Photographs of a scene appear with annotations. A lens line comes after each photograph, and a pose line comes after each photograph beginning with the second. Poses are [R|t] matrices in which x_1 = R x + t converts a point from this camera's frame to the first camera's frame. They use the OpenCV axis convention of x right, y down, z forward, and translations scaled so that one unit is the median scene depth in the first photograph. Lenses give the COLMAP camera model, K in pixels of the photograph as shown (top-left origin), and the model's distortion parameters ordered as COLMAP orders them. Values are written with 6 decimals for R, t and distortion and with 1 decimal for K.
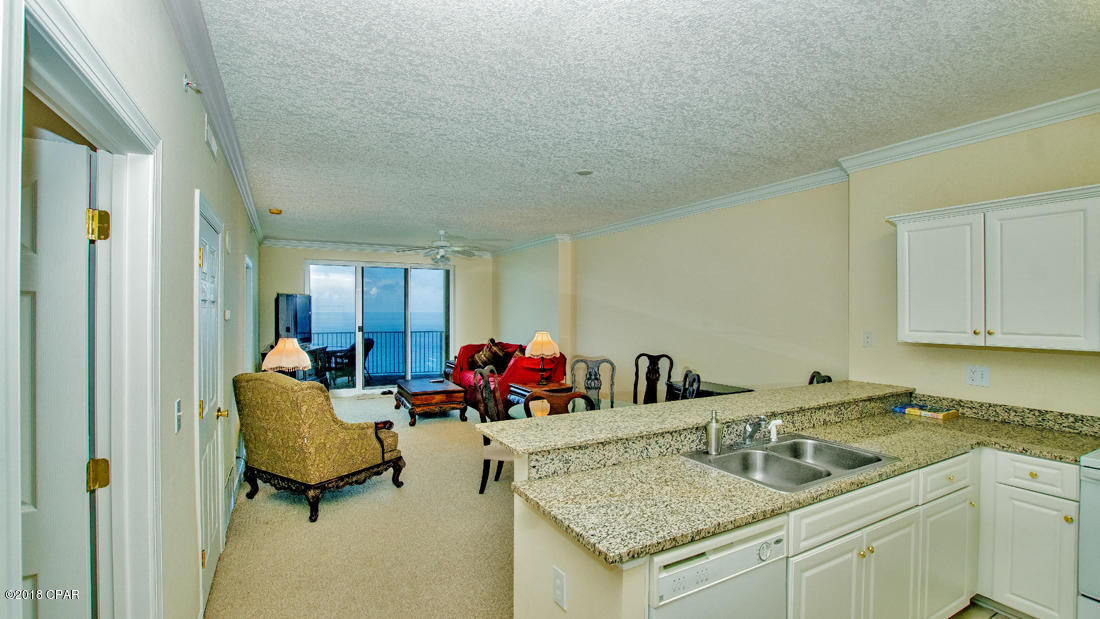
lens RADIAL K [[489.2, 0, 565.7], [0, 489.2, 311.0], [0, 0, 1]] dist [-0.000921, -0.000024]
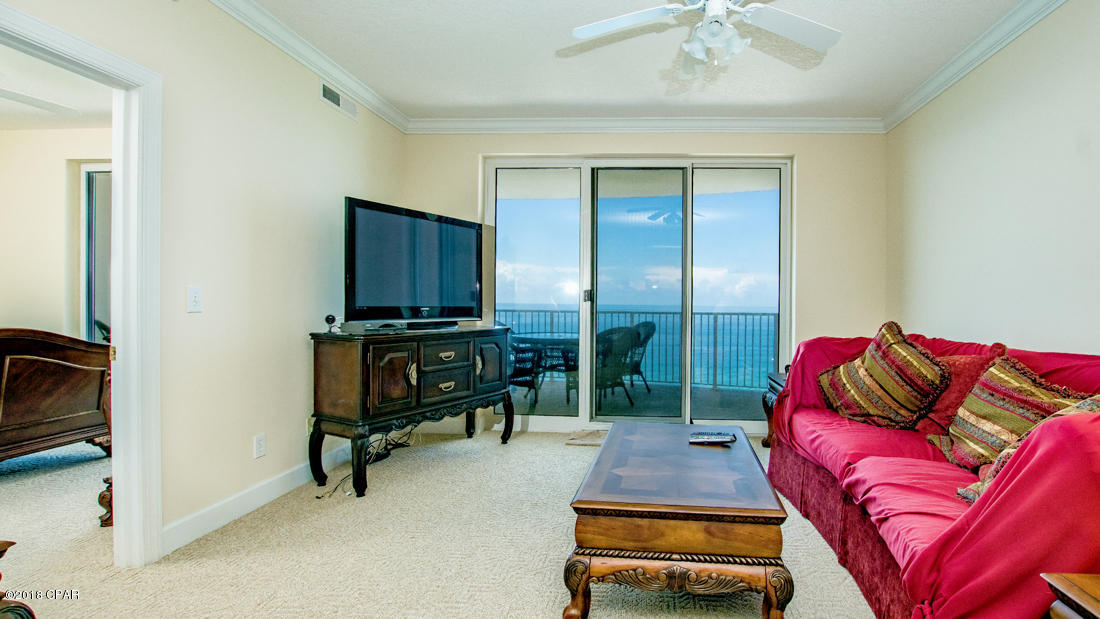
lens RADIAL K [[521.9, 0, 596.1], [0, 521.9, 308.4], [0, 0, 1]] dist [-0.072496, -0.000082]
pose [[0.810400, 0.012866, -0.585735, -0.207537], [-0.011620, 0.999915, 0.005887, 0.088596], [0.585761, 0.002036, 0.810481, 1.123175]]
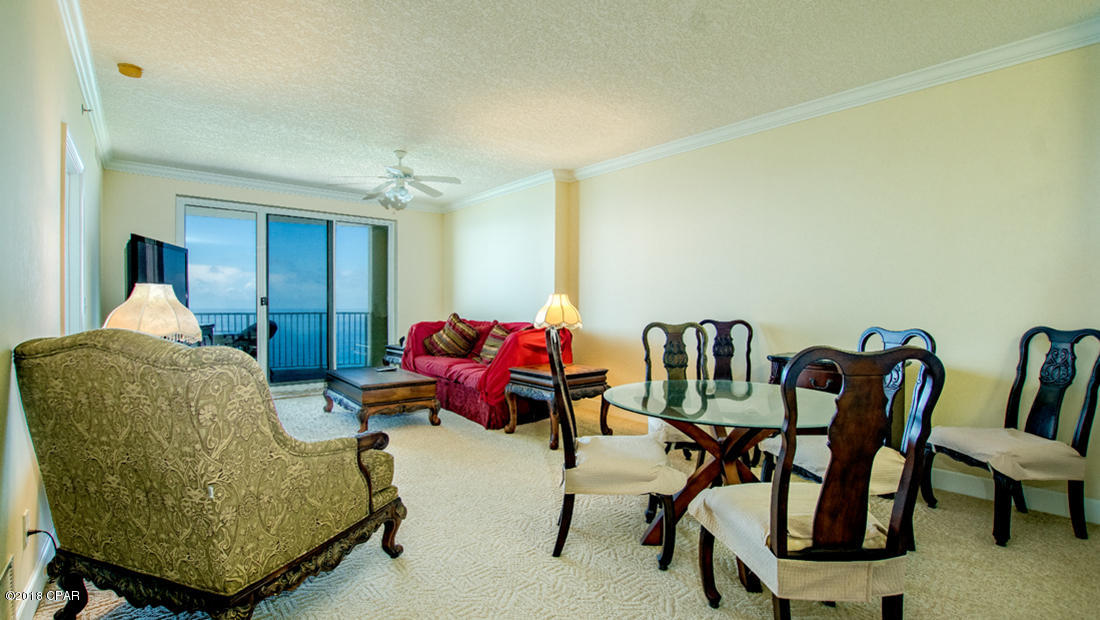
lens RADIAL K [[488.6, 0, 550.0], [0, 488.6, 310.0], [0, 0, 1]] dist [-0.009366, 0.000047]
pose [[0.984559, -0.005888, 0.174951, -0.257736], [0.005159, 0.999976, 0.004623, 0.090279], [-0.174974, -0.003649, 0.984566, 0.440753]]
